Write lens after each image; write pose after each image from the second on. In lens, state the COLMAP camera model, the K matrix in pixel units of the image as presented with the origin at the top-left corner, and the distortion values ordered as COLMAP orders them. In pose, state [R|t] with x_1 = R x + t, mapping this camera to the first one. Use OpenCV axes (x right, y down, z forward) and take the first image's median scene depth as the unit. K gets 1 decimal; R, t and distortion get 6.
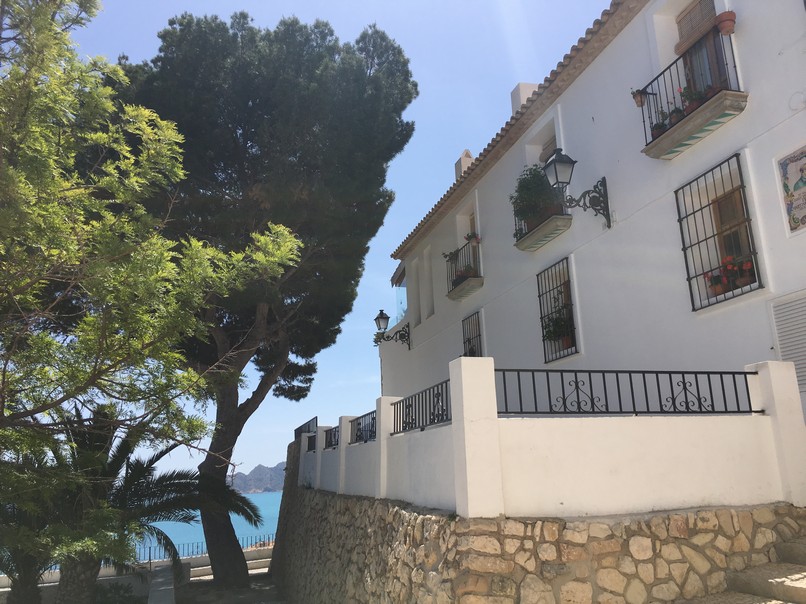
lens RADIAL K [[683.4, 0, 402.1], [0, 683.4, 302.6], [0, 0, 1]] dist [0.008399, 0.007603]
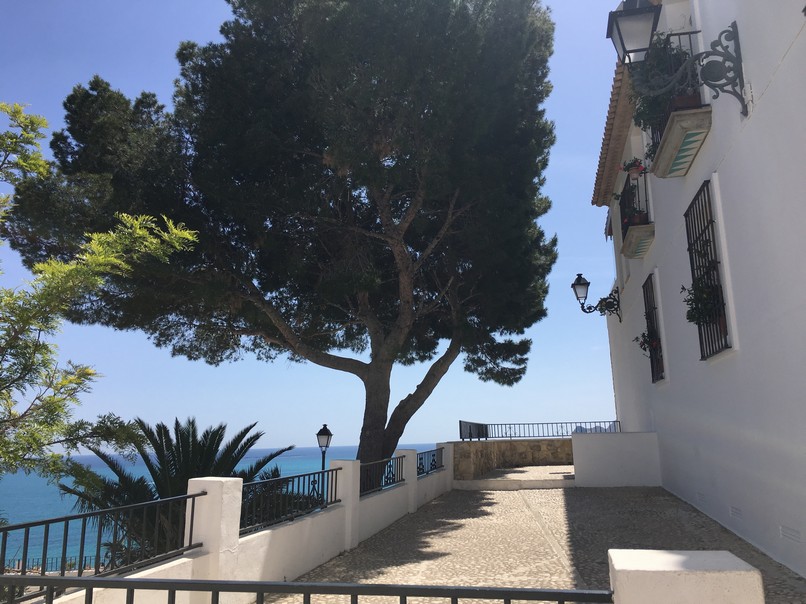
lens RADIAL K [[683.4, 0, 402.8], [0, 683.4, 300.4], [0, 0, 1]] dist [0.008399, 0.007603]
pose [[0.877626, -0.075309, -0.473394, 0.147695], [0.103999, 0.993973, 0.034680, -0.006713], [0.467929, -0.079668, 0.880168, 0.191112]]
